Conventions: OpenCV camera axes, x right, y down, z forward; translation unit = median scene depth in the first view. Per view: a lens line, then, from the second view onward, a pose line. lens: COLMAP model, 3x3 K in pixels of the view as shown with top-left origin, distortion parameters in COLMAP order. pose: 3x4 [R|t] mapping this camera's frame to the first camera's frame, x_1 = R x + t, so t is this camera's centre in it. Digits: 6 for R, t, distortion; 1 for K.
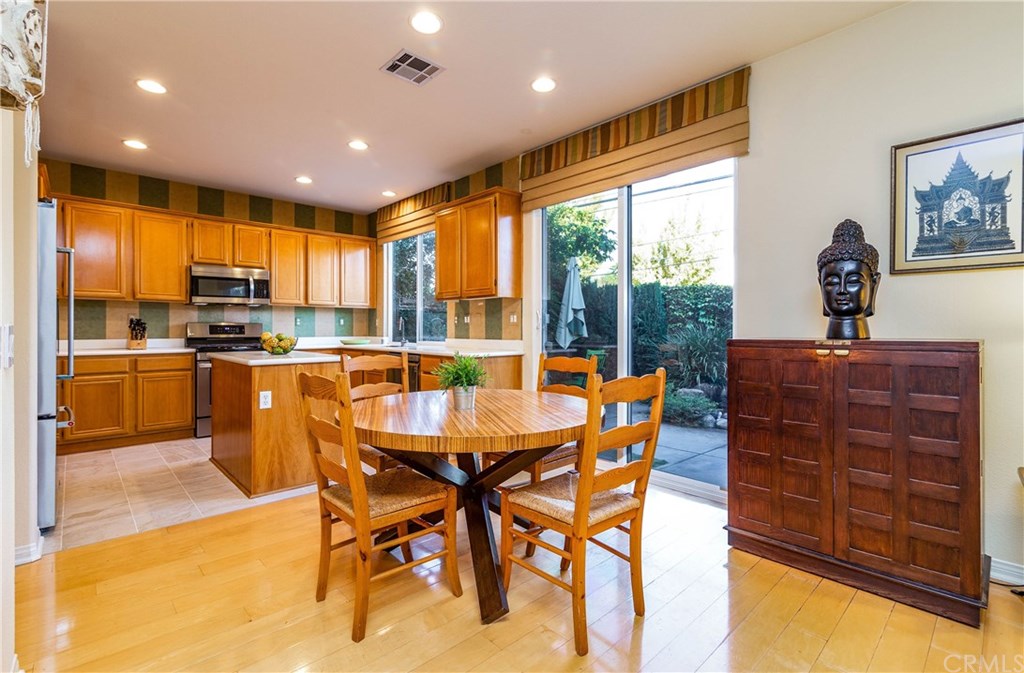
lens RADIAL K [[470.8, 0, 516.0], [0, 470.8, 330.4], [0, 0, 1]] dist [-0.000242, -0.000345]
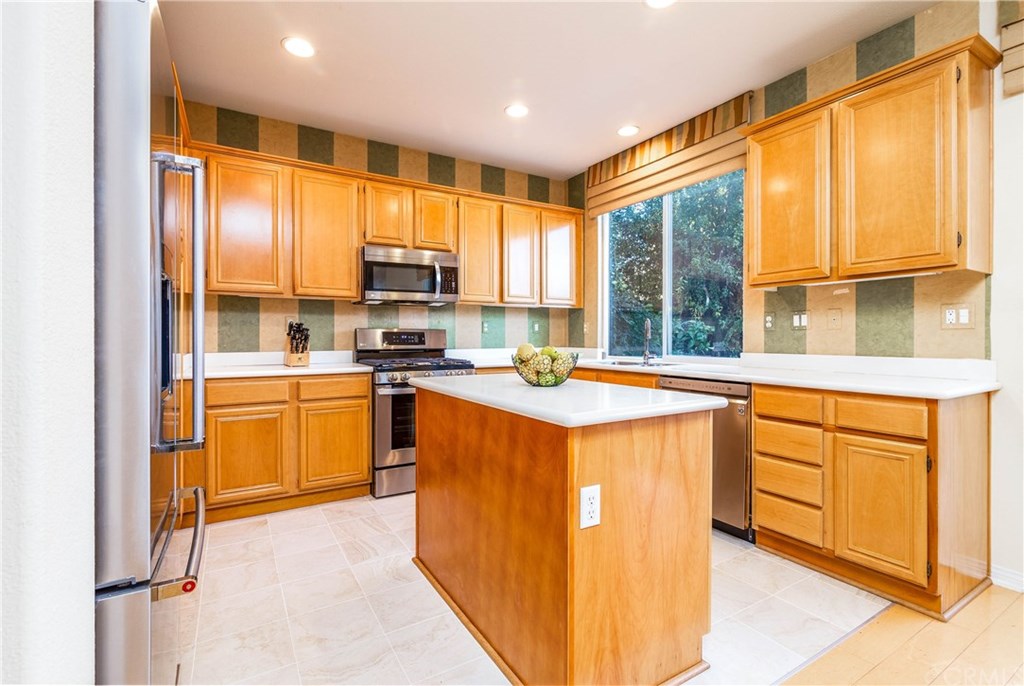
lens RADIAL K [[473.2, 0, 513.8], [0, 473.2, 339.3], [0, 0, 1]] dist [-0.000030, -0.000070]
pose [[0.976492, -0.000191, -0.215551, -0.328855], [0.000863, 0.999995, 0.003027, -0.002295], [0.215550, -0.003142, 0.976488, 0.370002]]
